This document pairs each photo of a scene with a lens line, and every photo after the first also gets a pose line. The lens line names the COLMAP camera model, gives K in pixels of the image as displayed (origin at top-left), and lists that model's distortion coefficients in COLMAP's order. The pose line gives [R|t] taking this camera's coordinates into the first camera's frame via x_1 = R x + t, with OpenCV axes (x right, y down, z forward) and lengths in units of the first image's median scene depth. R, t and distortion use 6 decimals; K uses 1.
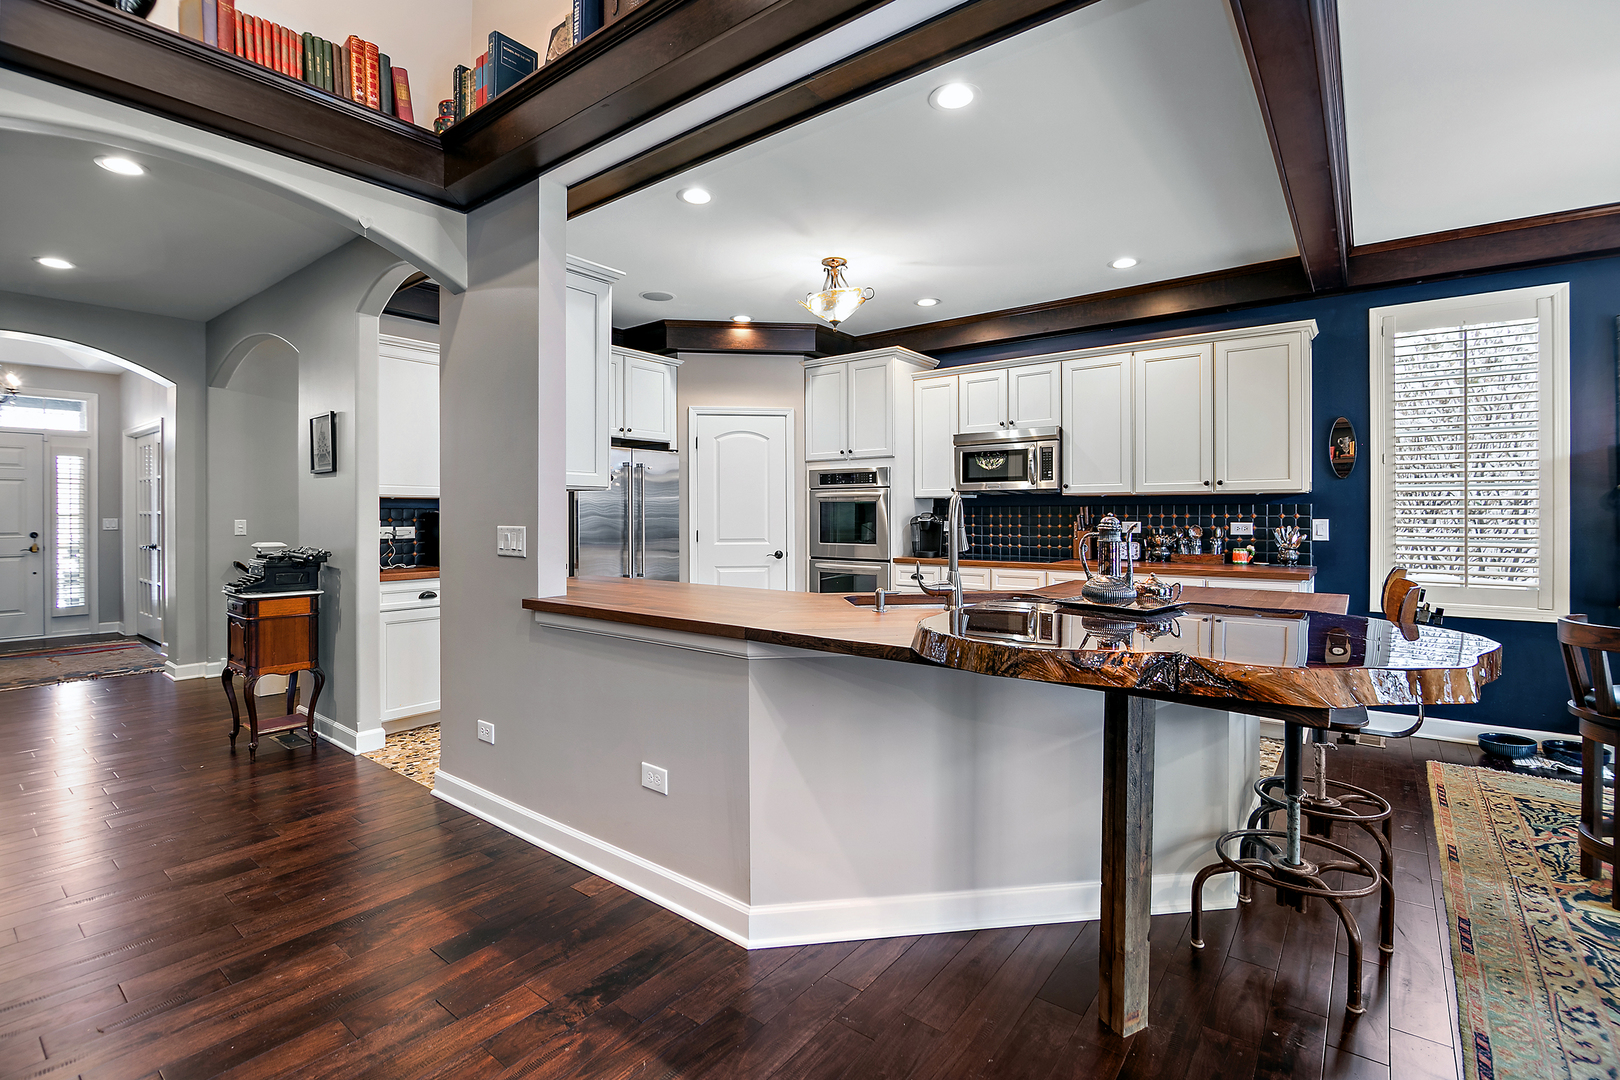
lens RADIAL K [[727.3, 0, 813.9], [0, 727.3, 520.9], [0, 0, 1]] dist [0.001383, -0.006753]
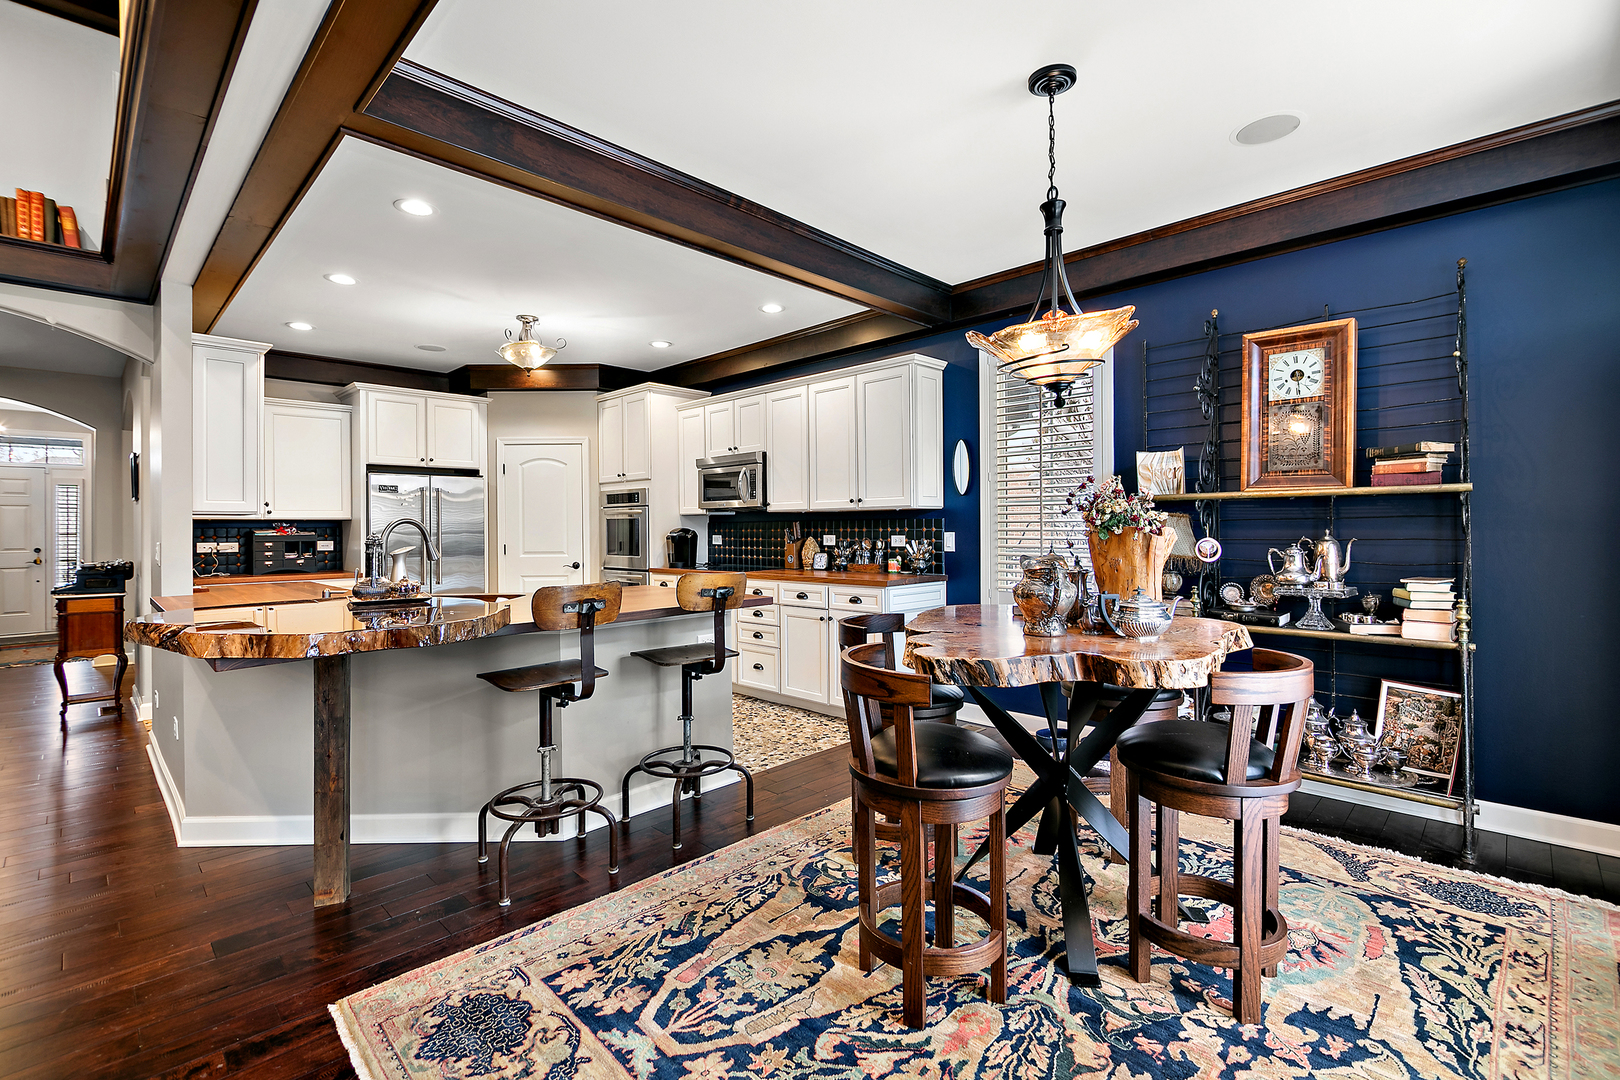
lens RADIAL K [[717.4, 0, 835.3], [0, 717.4, 530.1], [0, 0, 1]] dist [-0.000154, -0.005836]
pose [[0.994961, -0.006033, -0.100082, 0.554910], [0.005474, 0.999968, -0.005856, -0.000226], [0.100114, 0.005278, 0.994962, -0.098793]]
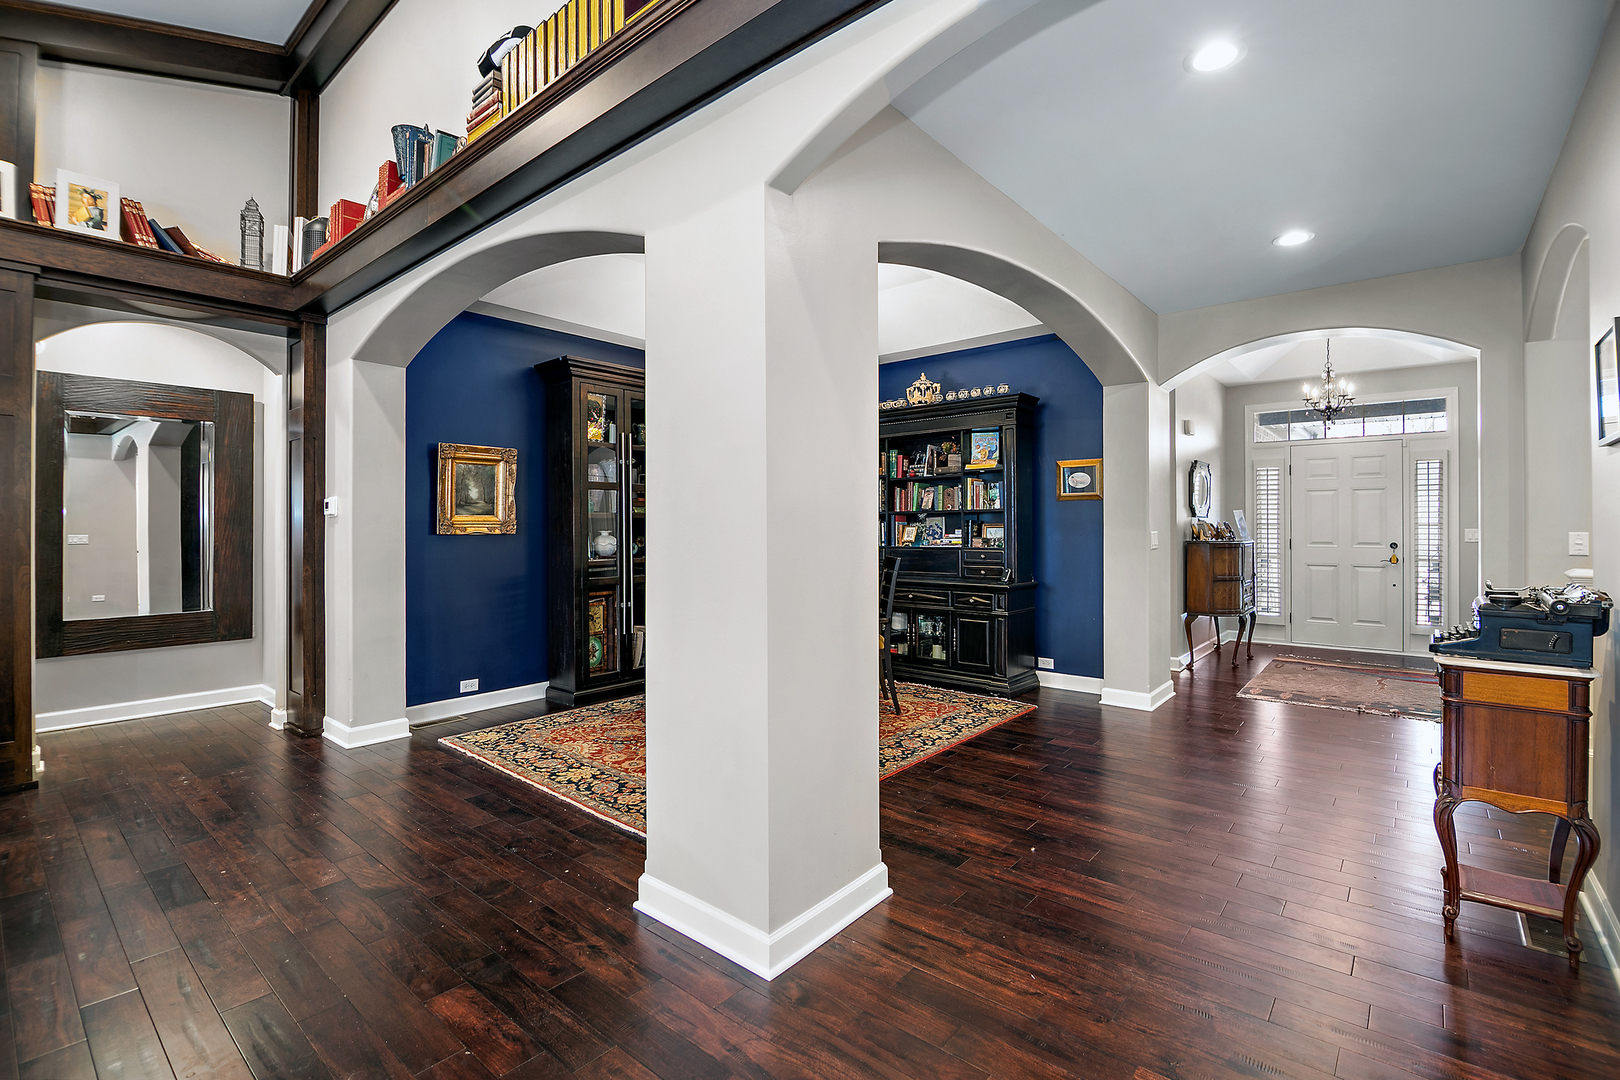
lens RADIAL K [[727.3, 0, 813.9], [0, 727.3, 520.9], [0, 0, 1]] dist [0.001383, -0.006753]
pose [[-0.041619, -0.005501, -0.999118, -0.120114], [-0.008099, 0.999954, -0.005168, -0.002459], [0.999101, 0.007877, -0.041662, 0.379846]]
